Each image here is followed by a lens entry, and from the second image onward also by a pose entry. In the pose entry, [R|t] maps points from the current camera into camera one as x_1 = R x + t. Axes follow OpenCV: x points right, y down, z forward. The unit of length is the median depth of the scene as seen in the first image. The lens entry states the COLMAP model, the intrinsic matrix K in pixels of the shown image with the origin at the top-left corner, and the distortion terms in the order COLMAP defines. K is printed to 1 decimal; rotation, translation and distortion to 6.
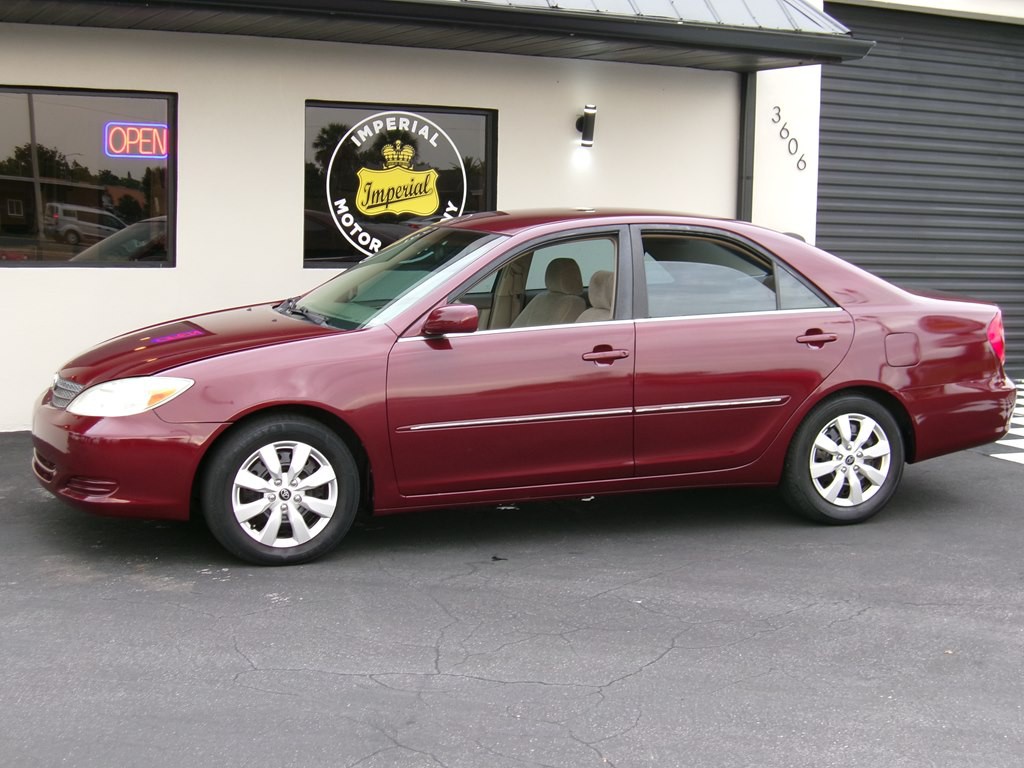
lens RADIAL K [[1557.7, 0, 510.0], [0, 1557.7, 430.7], [0, 0, 1]] dist [-0.107900, 0.000000]
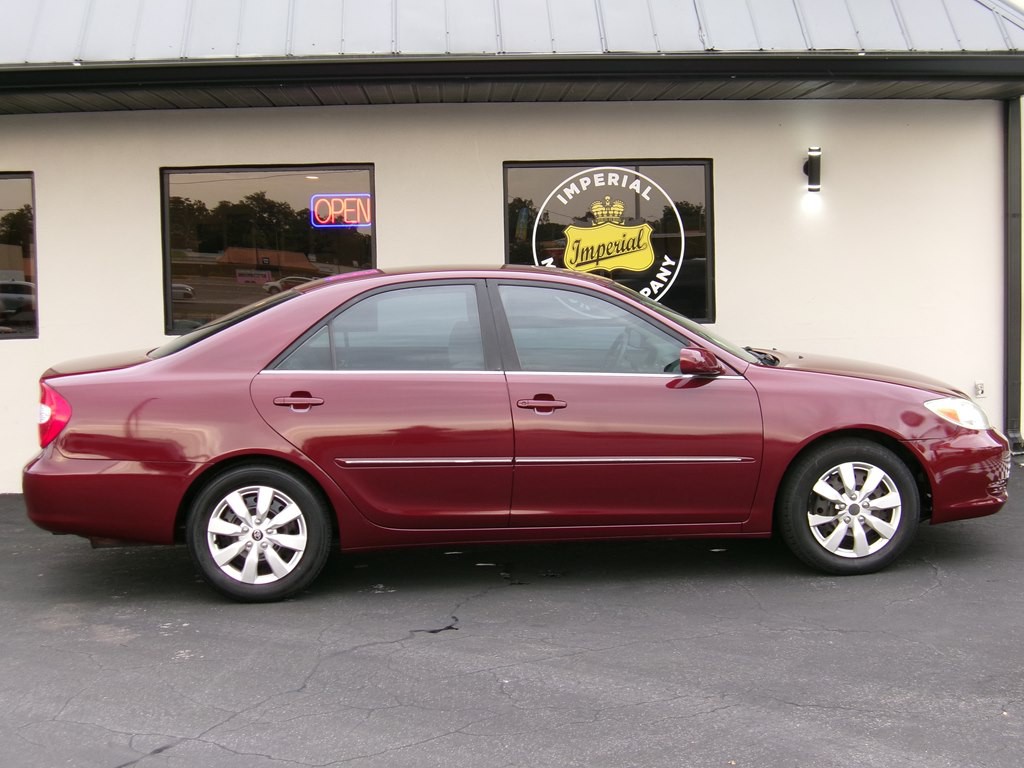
lens RADIAL K [[1557.7, 0, 516.2], [0, 1557.7, 436.0], [0, 0, 1]] dist [-0.107900, 0.000000]
pose [[0.920210, 0.002101, -0.391419, 0.263810], [-0.013141, 0.999588, -0.025528, -0.008771], [0.391204, 0.028635, 0.919858, 0.073508]]
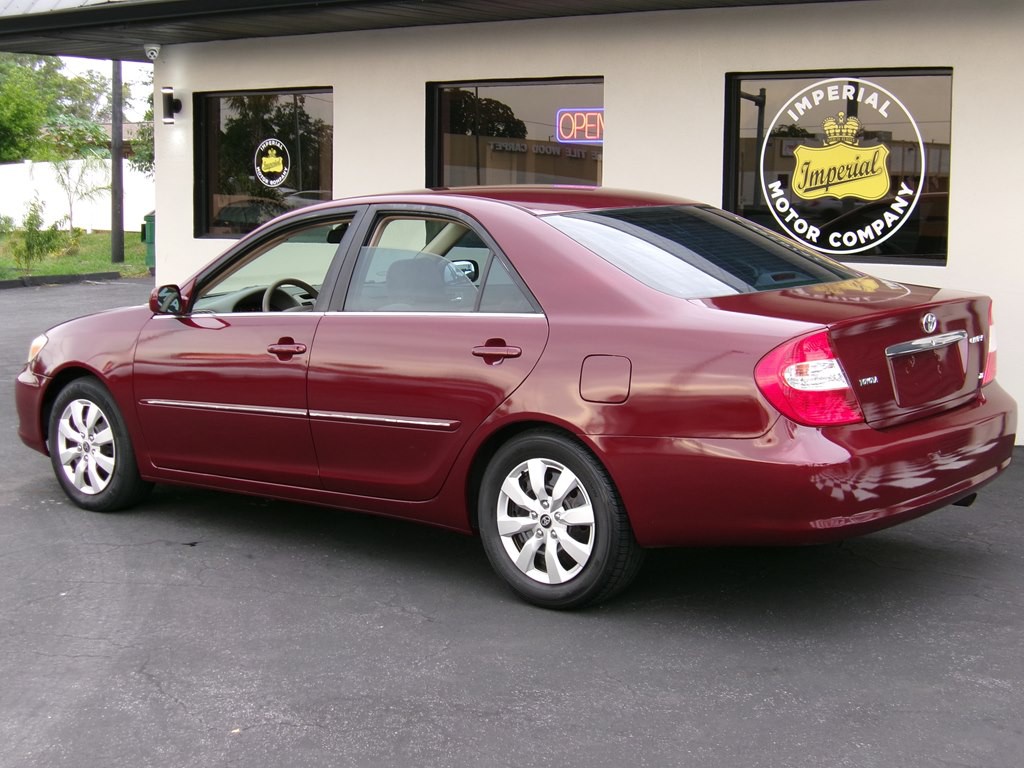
lens RADIAL K [[1557.7, 0, 523.9], [0, 1557.7, 431.6], [0, 0, 1]] dist [-0.107900, 0.000000]
pose [[0.496337, 0.119358, -0.859886, 0.599306], [-0.115833, 0.990752, 0.070663, -0.052817], [0.860367, 0.064531, 0.505573, 0.434140]]
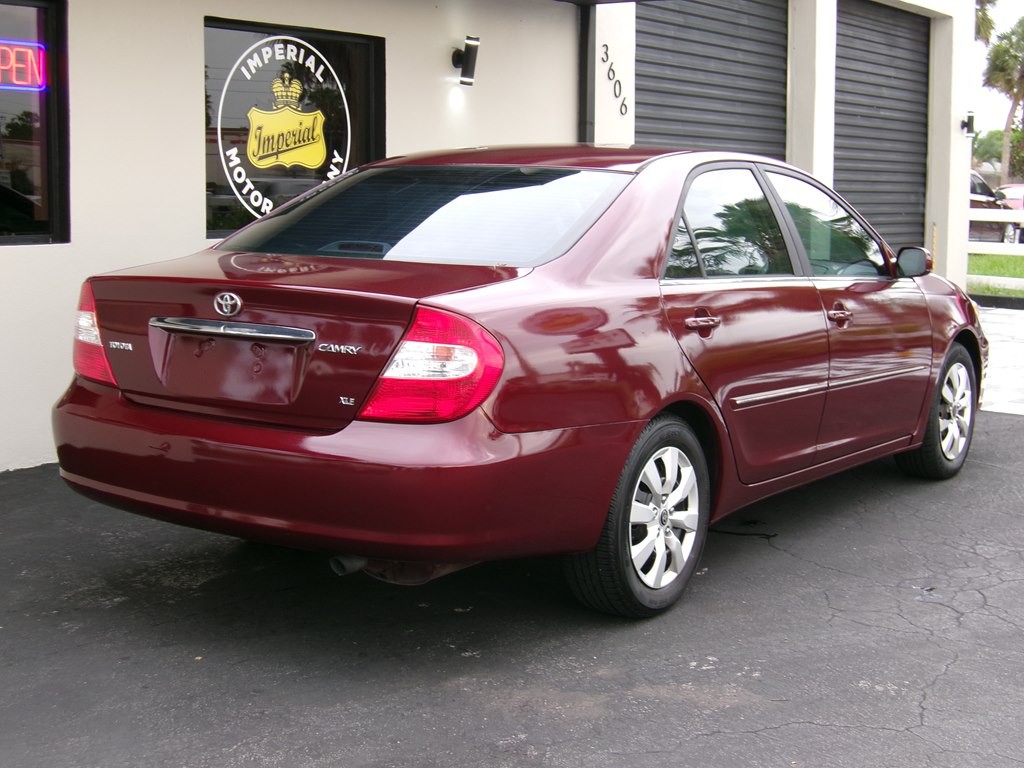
lens RADIAL K [[1557.7, 0, 511.3], [0, 1557.7, 426.2], [0, 0, 1]] dist [-0.107900, 0.000000]
pose [[0.879591, -0.087508, 0.467613, -0.357816], [0.077555, 0.996164, 0.040536, -0.031595], [-0.469366, 0.000611, 0.883004, 0.254701]]
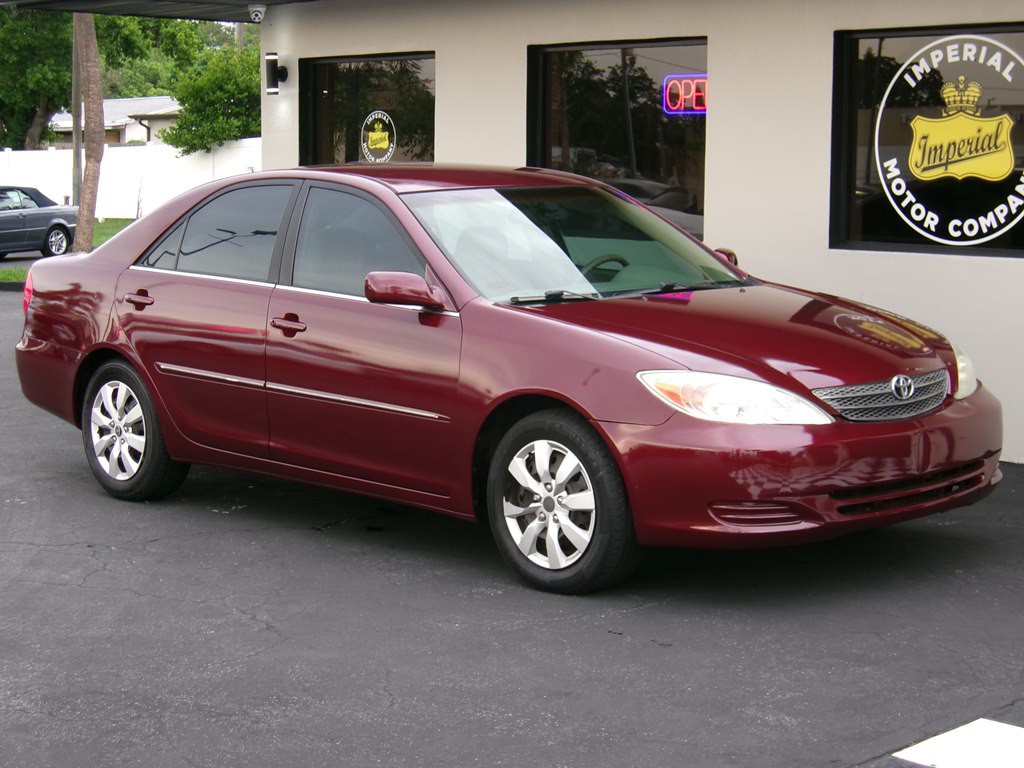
lens RADIAL K [[1928.0, 0, 530.6], [0, 1928.0, 448.3], [0, 0, 1]] dist [-0.098865, 0.000000]
pose [[0.299943, 0.121886, -0.946138, 0.730435], [-0.129804, 0.987794, 0.086103, -0.067988], [0.945085, 0.096986, 0.312104, 0.557916]]
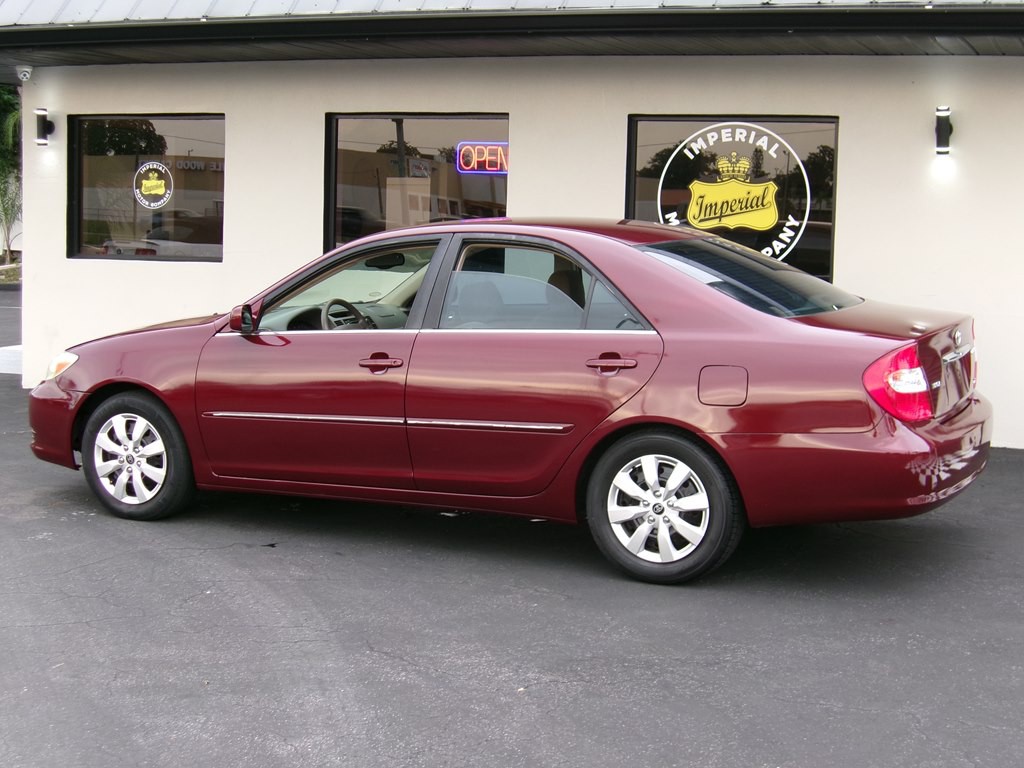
lens RADIAL K [[1557.7, 0, 518.7], [0, 1557.7, 429.9], [0, 0, 1]] dist [-0.107900, 0.000000]
pose [[0.688014, 0.097815, -0.719075, 0.553641], [-0.108619, 0.993593, 0.031230, -0.030504], [0.717522, 0.056618, 0.694231, 0.242935]]
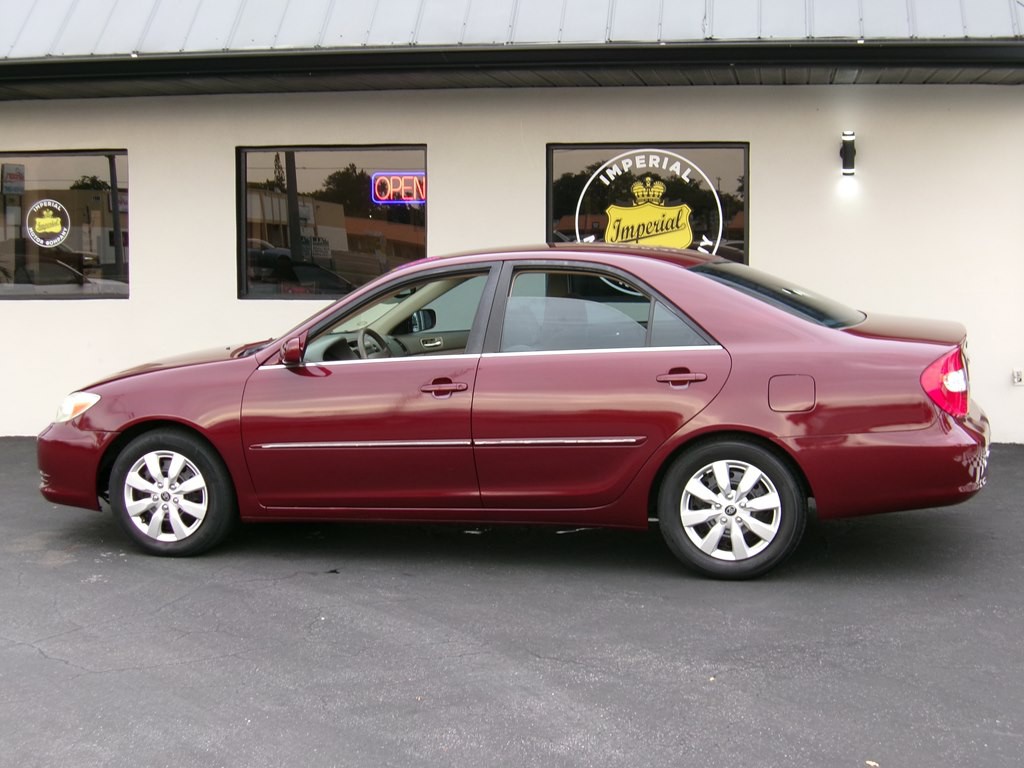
lens RADIAL K [[1557.7, 0, 517.3], [0, 1557.7, 432.9], [0, 0, 1]] dist [-0.107900, 0.000000]
pose [[0.818905, 0.049138, -0.571822, 0.455802], [-0.059346, 0.998237, 0.000790, -0.014475], [0.570853, 0.033288, 0.820377, 0.115854]]
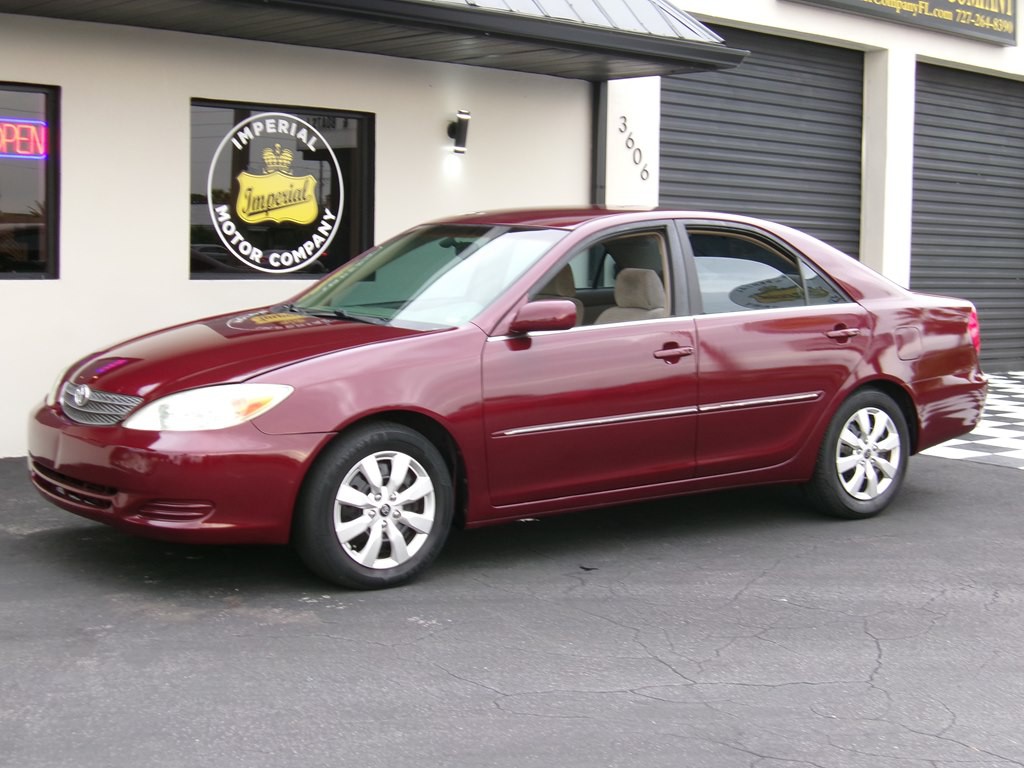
lens RADIAL K [[1557.7, 0, 504.3], [0, 1557.7, 439.2], [0, 0, 1]] dist [-0.107900, 0.000000]
pose [[0.964520, -0.036767, 0.261435, -0.193242], [0.040757, 0.999121, -0.009854, 0.006923], [-0.260843, 0.020160, 0.965171, 0.061537]]
